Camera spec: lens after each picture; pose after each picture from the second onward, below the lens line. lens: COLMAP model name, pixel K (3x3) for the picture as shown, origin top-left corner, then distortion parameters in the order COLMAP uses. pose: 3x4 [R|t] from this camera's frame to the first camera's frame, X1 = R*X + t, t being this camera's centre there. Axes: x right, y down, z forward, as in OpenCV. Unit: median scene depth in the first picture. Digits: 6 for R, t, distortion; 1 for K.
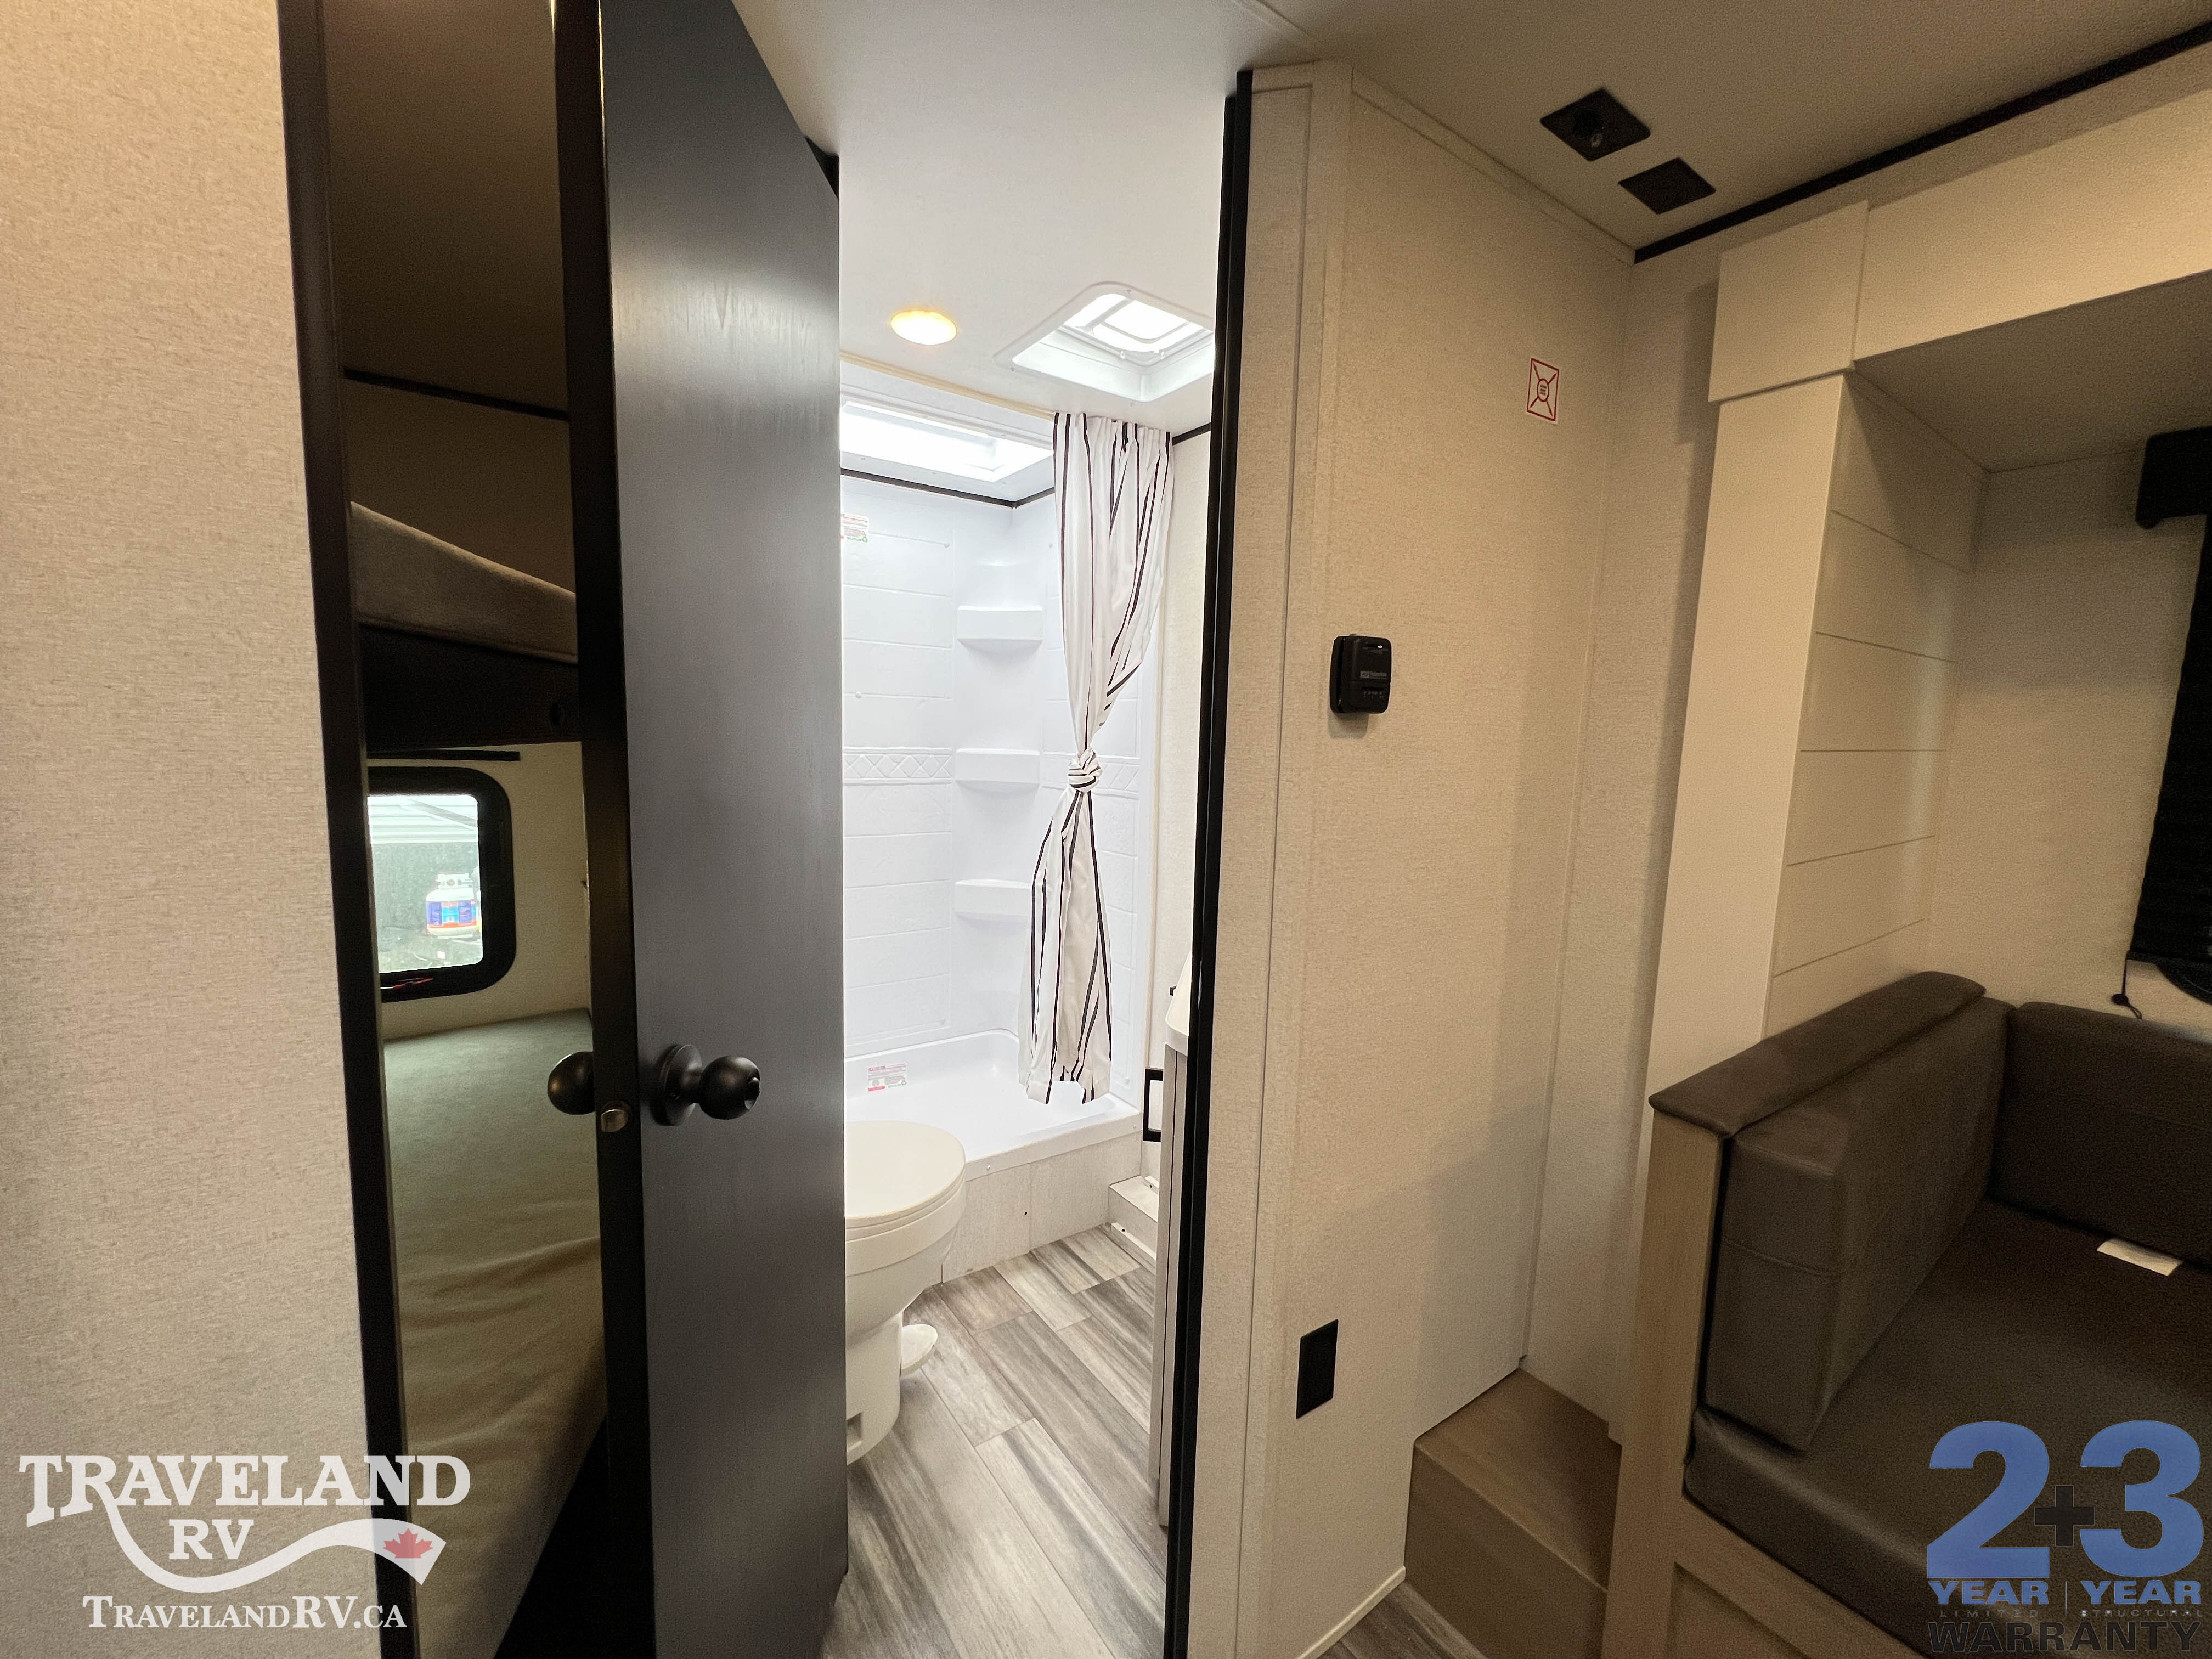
lens RADIAL K [[880.1, 0, 1104.0], [0, 880.1, 827.7], [0, 0, 1]] dist [-0.000920, 0.000523]
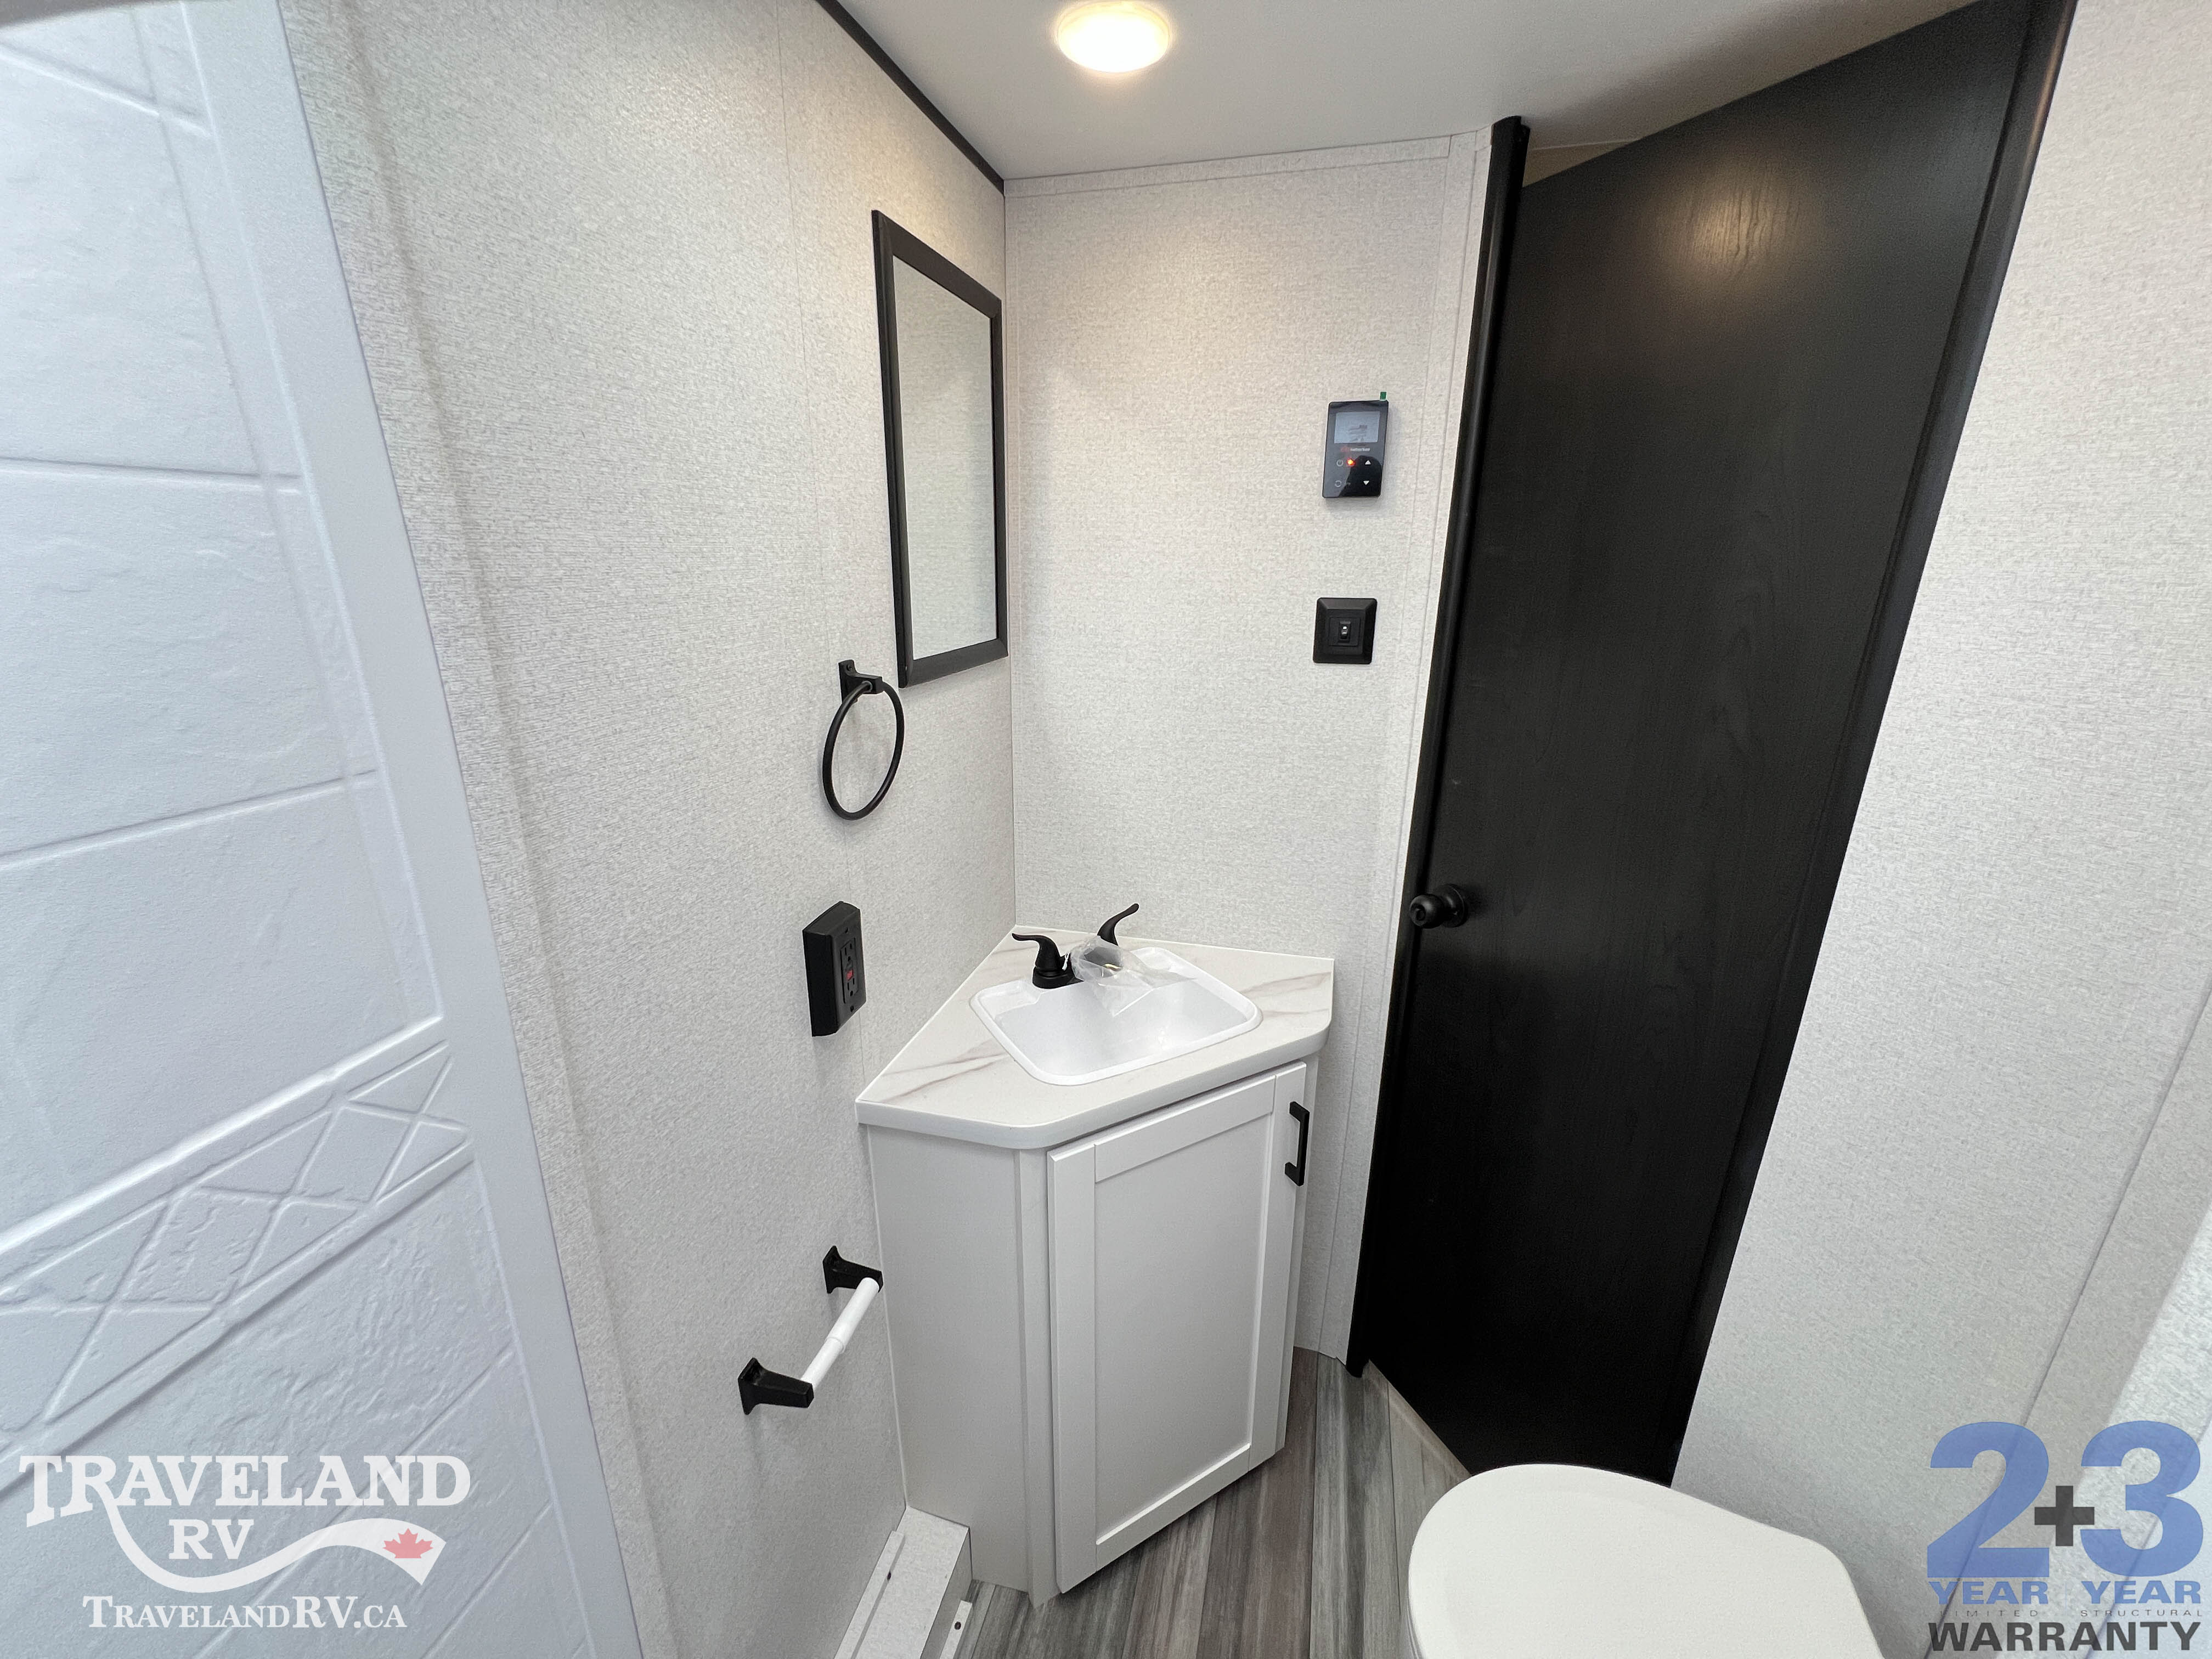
lens RADIAL K [[880.1, 0, 1104.5], [0, 880.1, 827.2], [0, 0, 1]] dist [-0.000920, 0.000523]
pose [[-0.646862, -0.258822, 0.717342, -0.343012], [0.060001, 0.920456, 0.386213, -0.306073], [-0.760243, 0.292868, -0.579879, 1.454787]]
